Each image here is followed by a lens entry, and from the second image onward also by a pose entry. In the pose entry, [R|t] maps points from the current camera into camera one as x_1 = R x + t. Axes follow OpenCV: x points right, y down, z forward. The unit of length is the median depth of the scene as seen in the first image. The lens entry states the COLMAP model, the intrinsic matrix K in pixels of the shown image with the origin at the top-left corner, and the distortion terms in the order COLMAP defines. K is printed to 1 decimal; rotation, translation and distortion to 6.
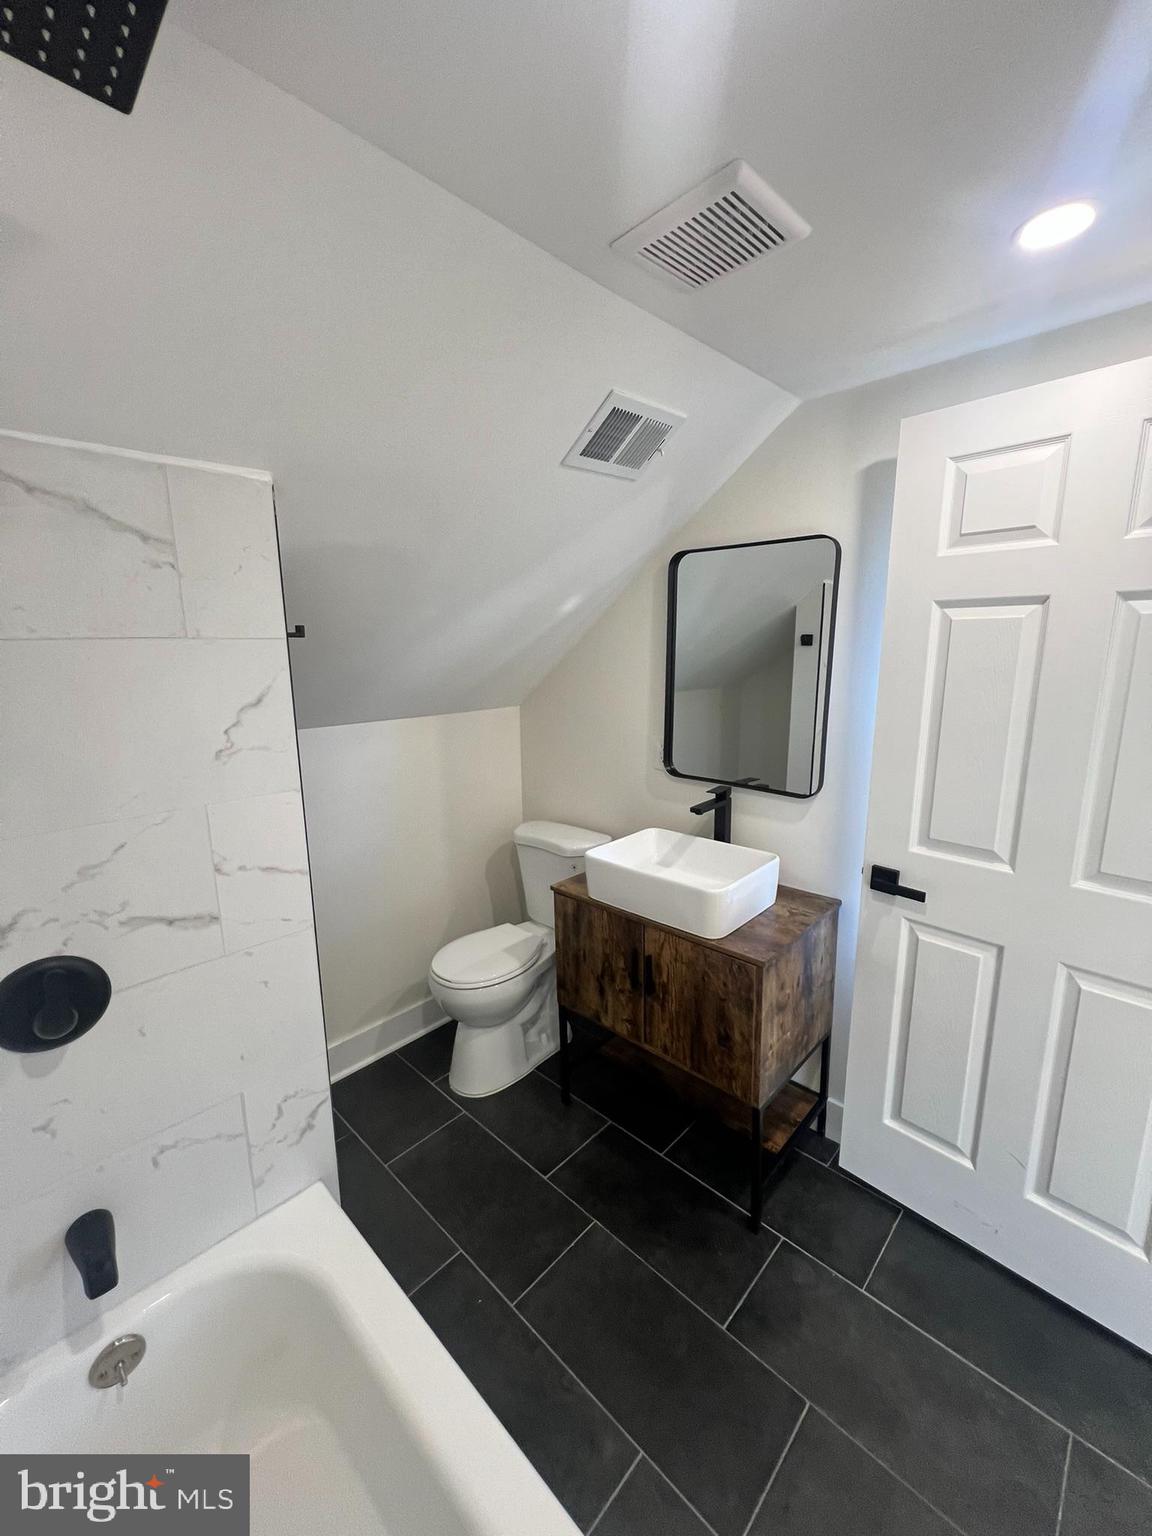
lens RADIAL K [[610.1, 0, 580.0], [0, 610.1, 763.5], [0, 0, 1]] dist [-0.003867, 0.002038]
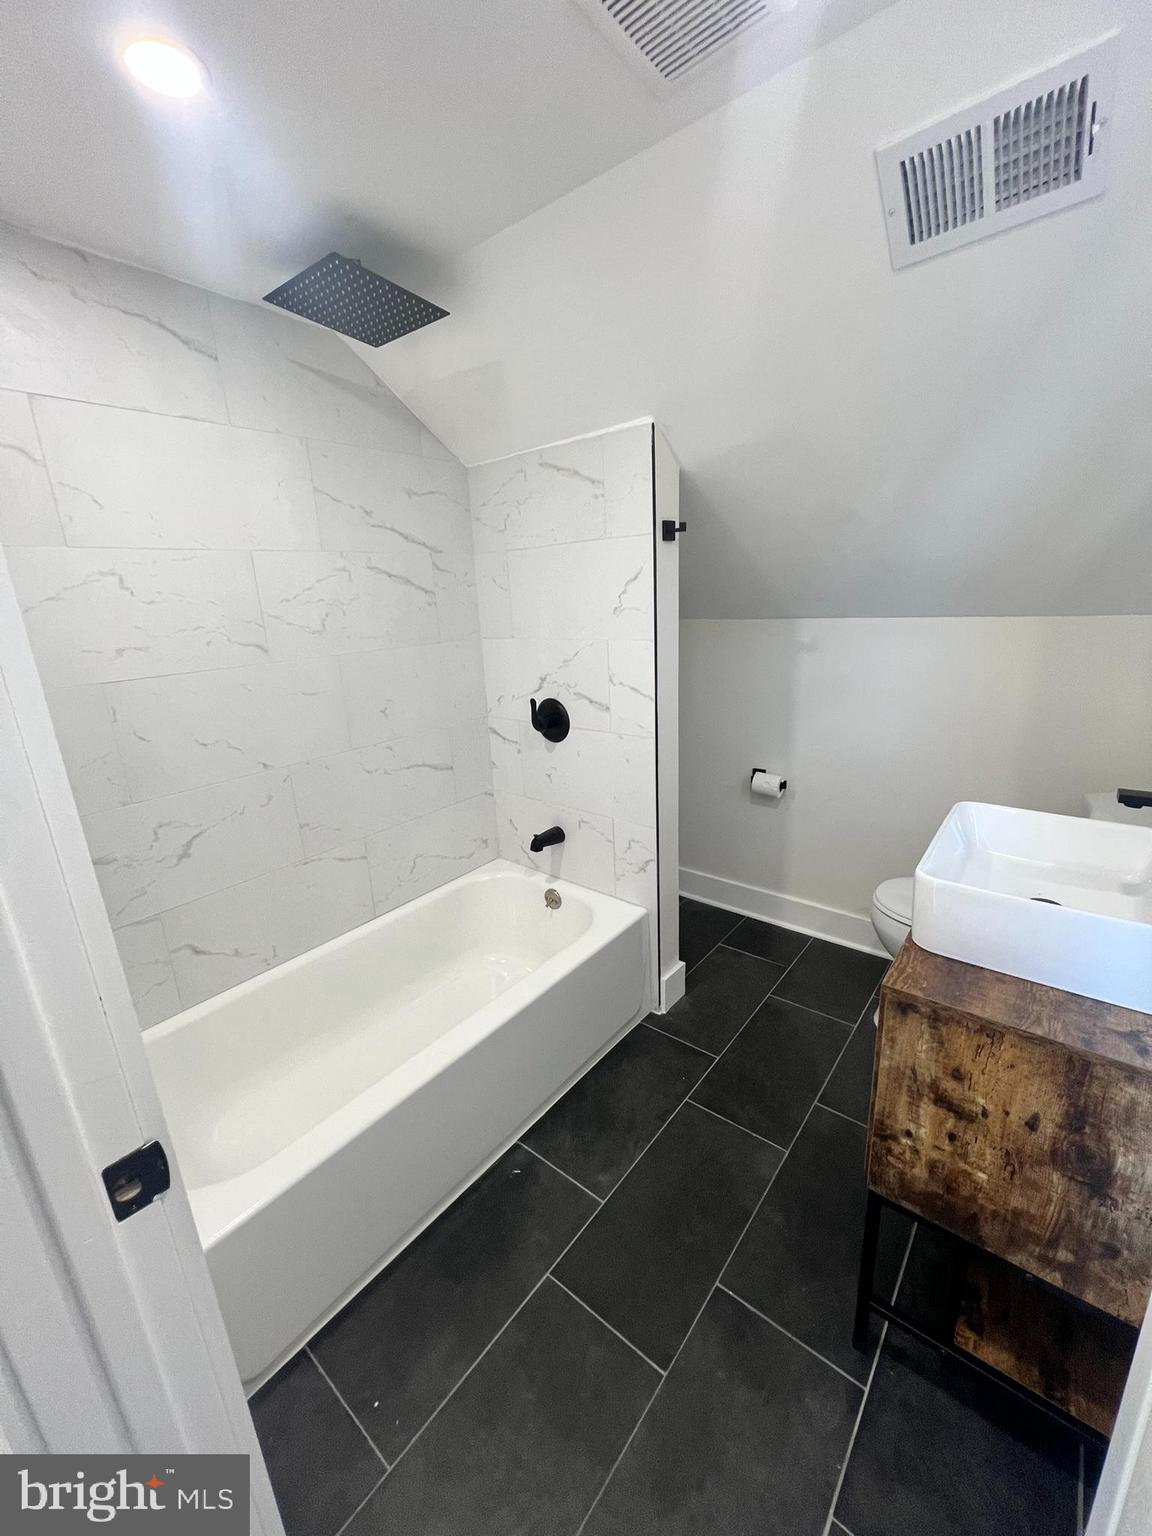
lens RADIAL K [[610.1, 0, 581.6], [0, 610.1, 765.8], [0, 0, 1]] dist [-0.003867, 0.002038]
pose [[0.091149, 0.279747, -0.955737, 1.087349], [-0.152223, 0.952367, 0.264244, -0.035174], [0.984134, 0.121399, 0.129391, 0.724296]]
